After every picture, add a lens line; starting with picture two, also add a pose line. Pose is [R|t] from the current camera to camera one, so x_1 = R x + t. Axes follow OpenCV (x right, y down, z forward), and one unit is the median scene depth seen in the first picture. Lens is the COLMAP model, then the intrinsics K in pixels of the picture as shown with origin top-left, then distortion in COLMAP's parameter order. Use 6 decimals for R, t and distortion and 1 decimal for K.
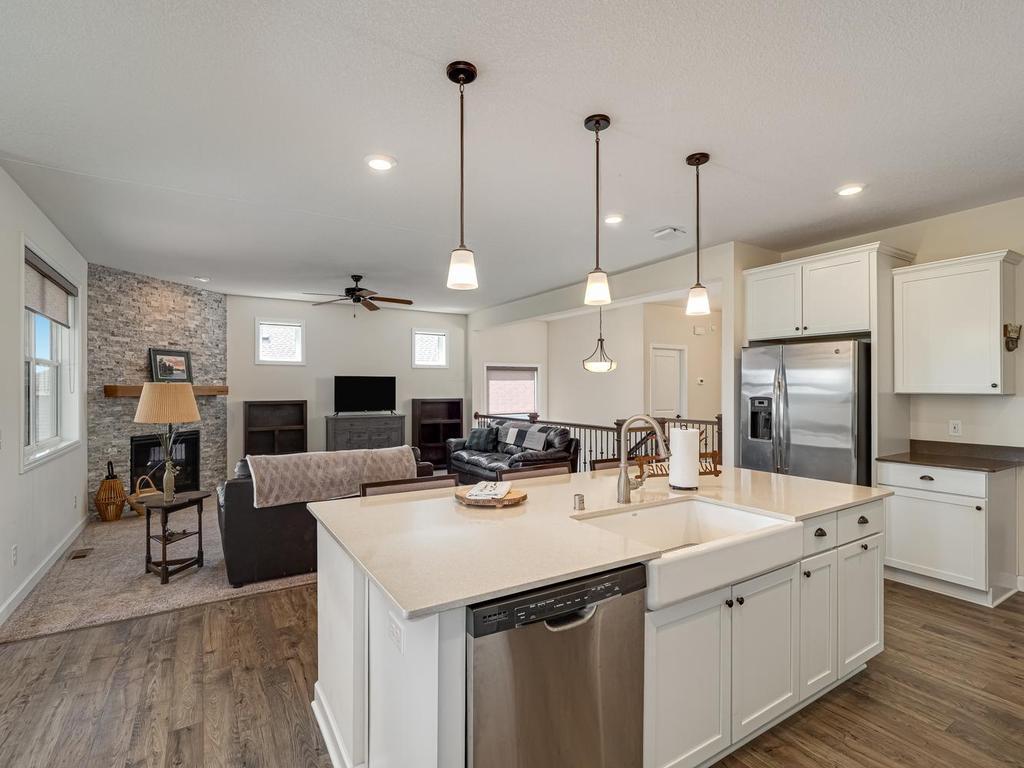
lens RADIAL K [[497.1, 0, 511.3], [0, 497.1, 388.6], [0, 0, 1]] dist [0.000524, 0.000037]
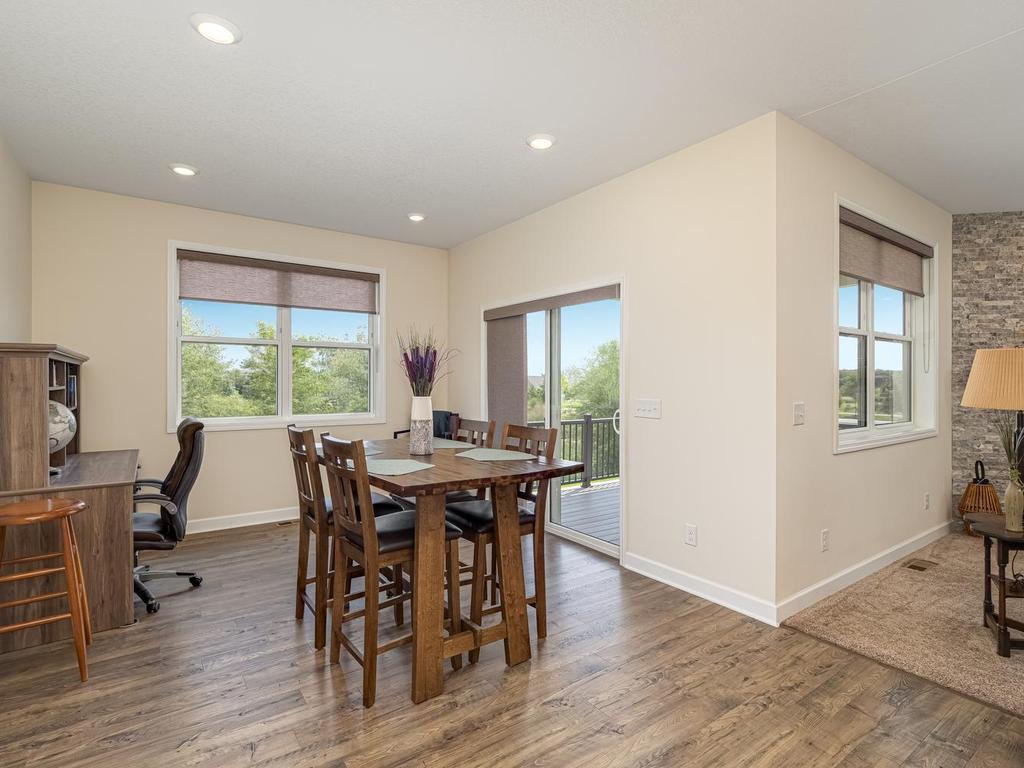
lens RADIAL K [[517.2, 0, 511.6], [0, 517.2, 380.5], [0, 0, 1]] dist [-0.000300, 0.001251]
pose [[0.058573, -0.000487, -0.998283, -0.047713], [-0.004784, 0.999988, -0.000768, 0.030190], [0.998272, 0.004820, 0.058570, 0.269291]]
